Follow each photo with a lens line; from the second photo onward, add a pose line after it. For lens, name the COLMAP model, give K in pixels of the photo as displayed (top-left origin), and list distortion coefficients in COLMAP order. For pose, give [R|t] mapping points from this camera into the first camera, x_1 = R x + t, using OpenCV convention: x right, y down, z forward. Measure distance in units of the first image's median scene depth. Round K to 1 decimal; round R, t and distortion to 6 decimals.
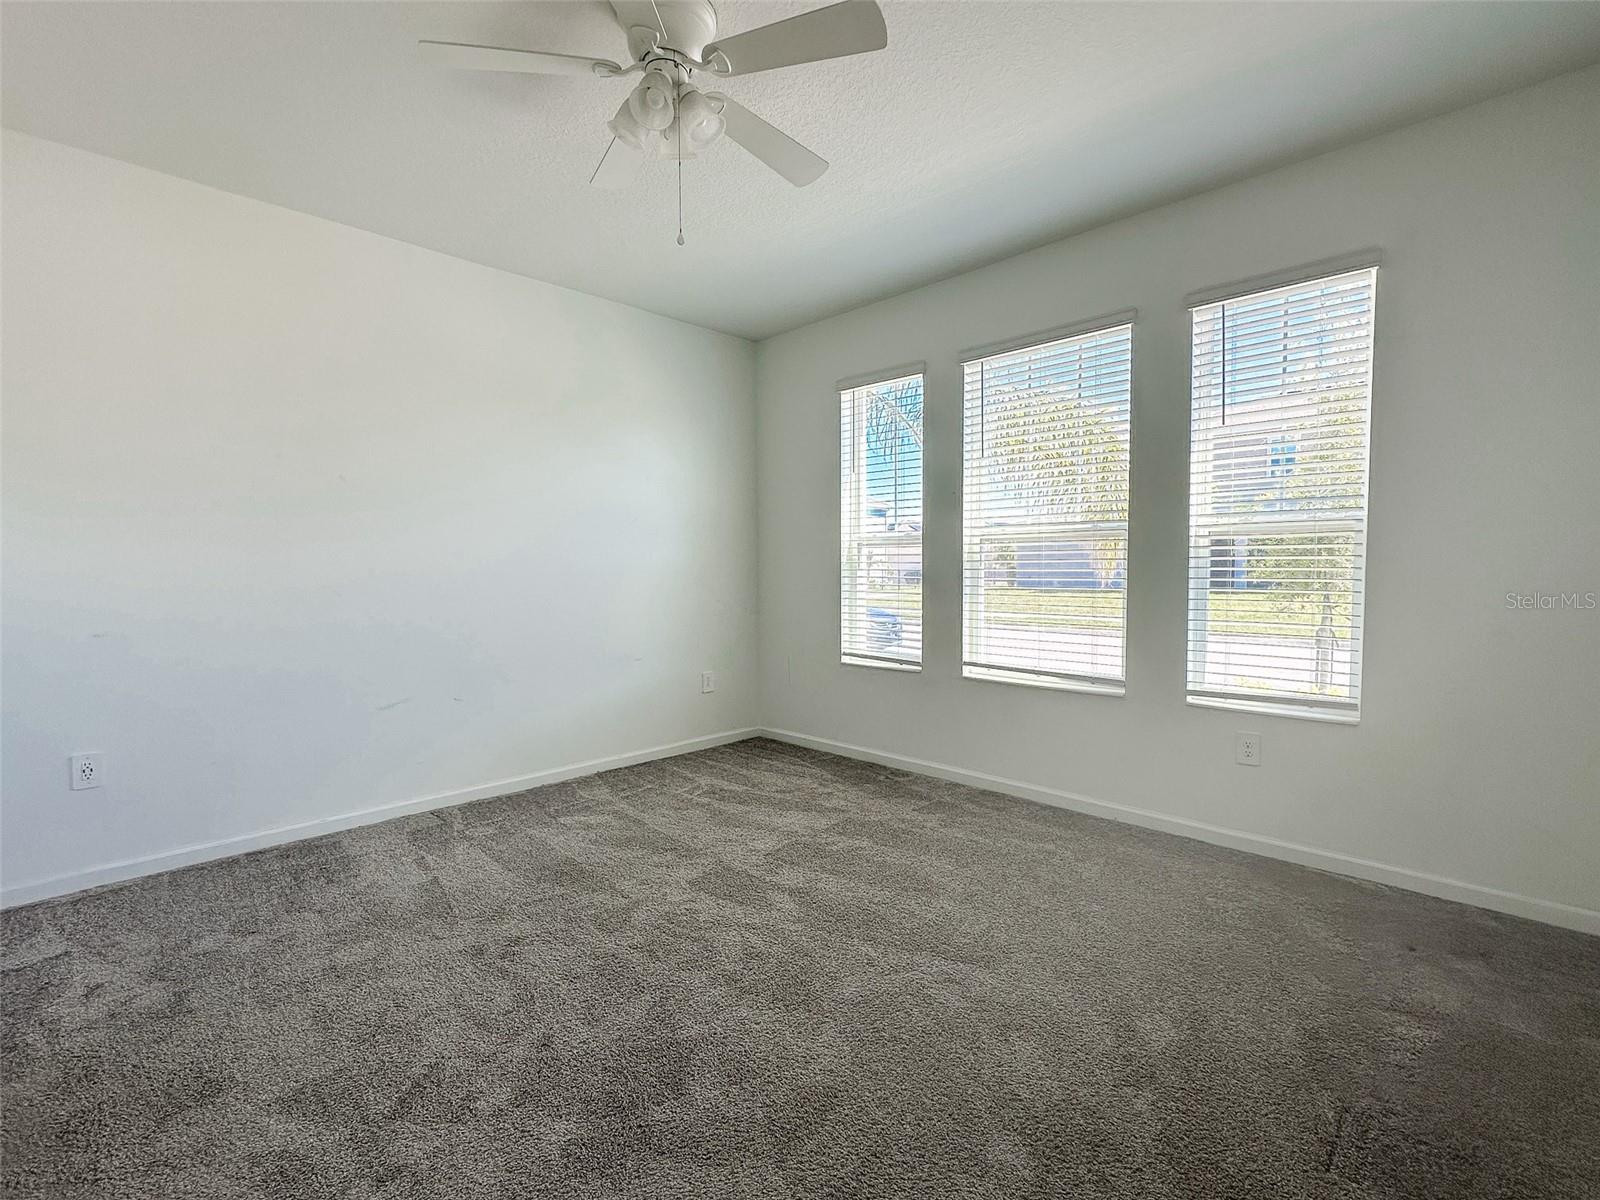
lens RADIAL K [[724.3, 0, 799.7], [0, 724.3, 601.2], [0, 0, 1]] dist [-0.002367, -0.000367]
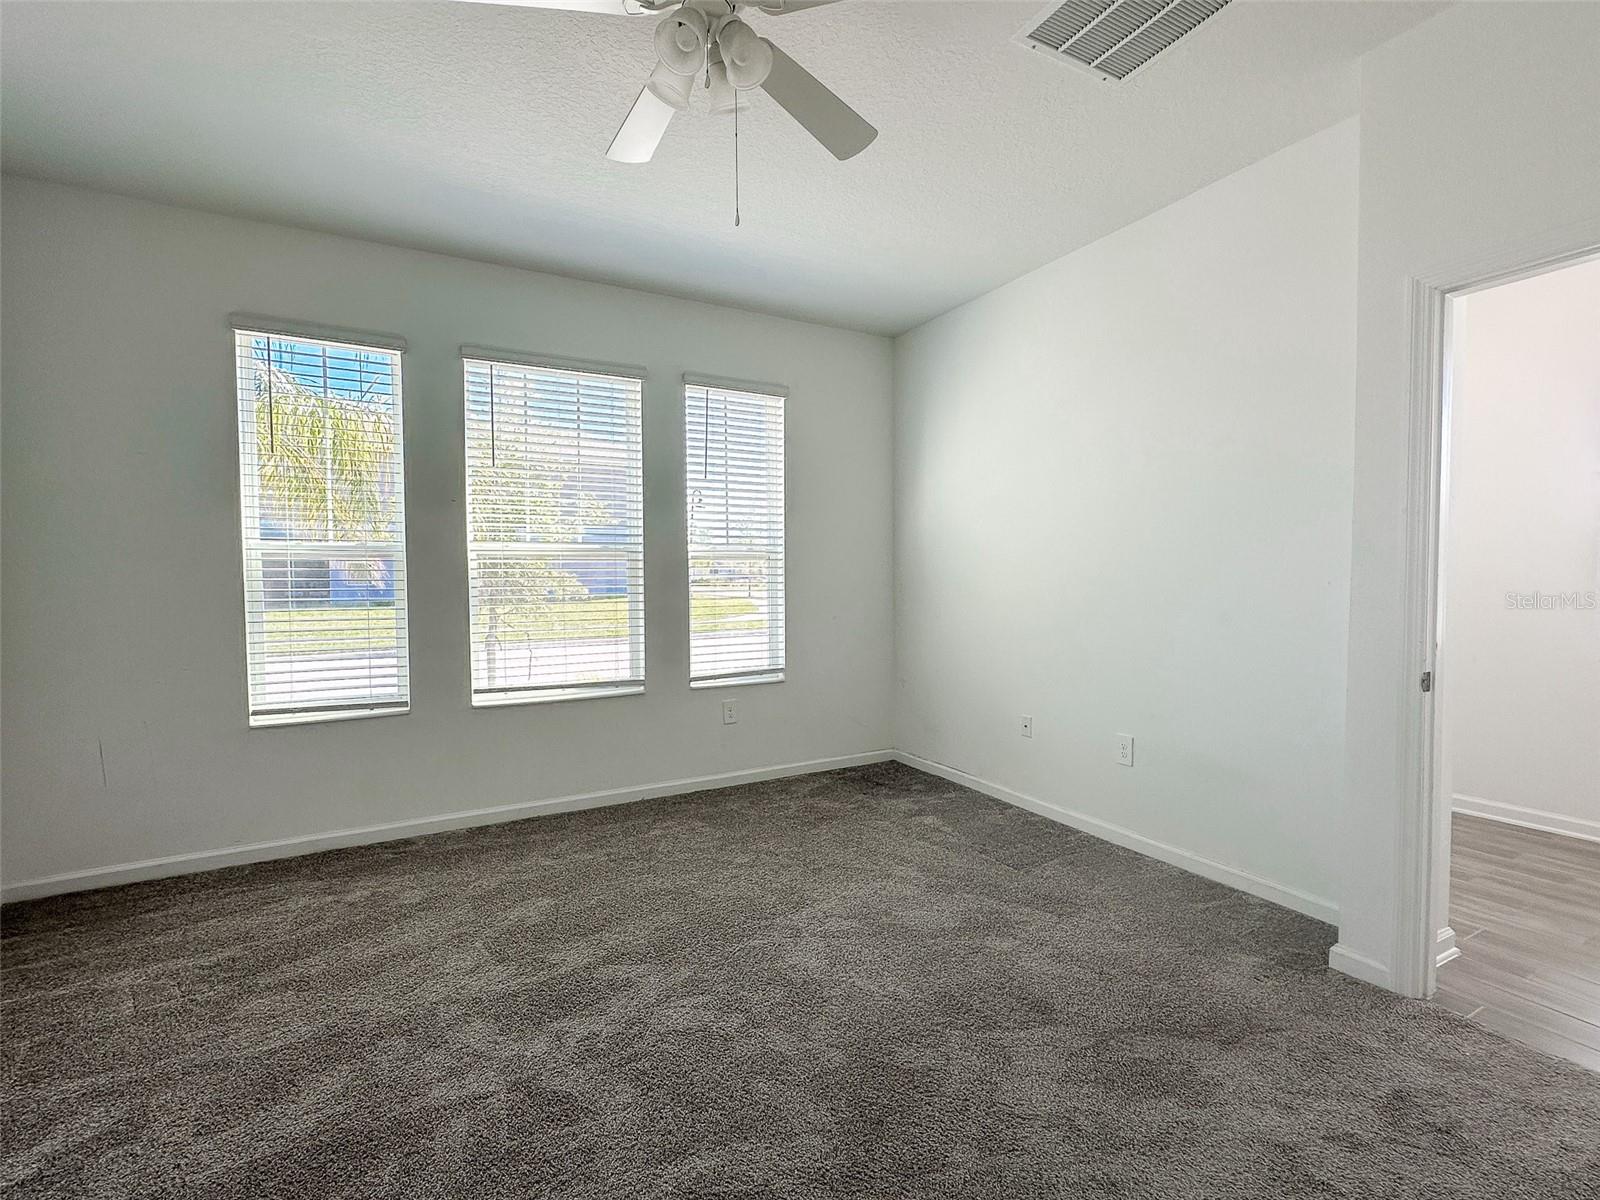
lens RADIAL K [[724.3, 0, 799.7], [0, 724.3, 601.2], [0, 0, 1]] dist [-0.002367, -0.000367]
pose [[0.280662, -0.031653, 0.959285, -0.531832], [0.052024, 0.998489, 0.017725, -0.021995], [-0.958396, 0.044931, 0.281885, 0.364776]]
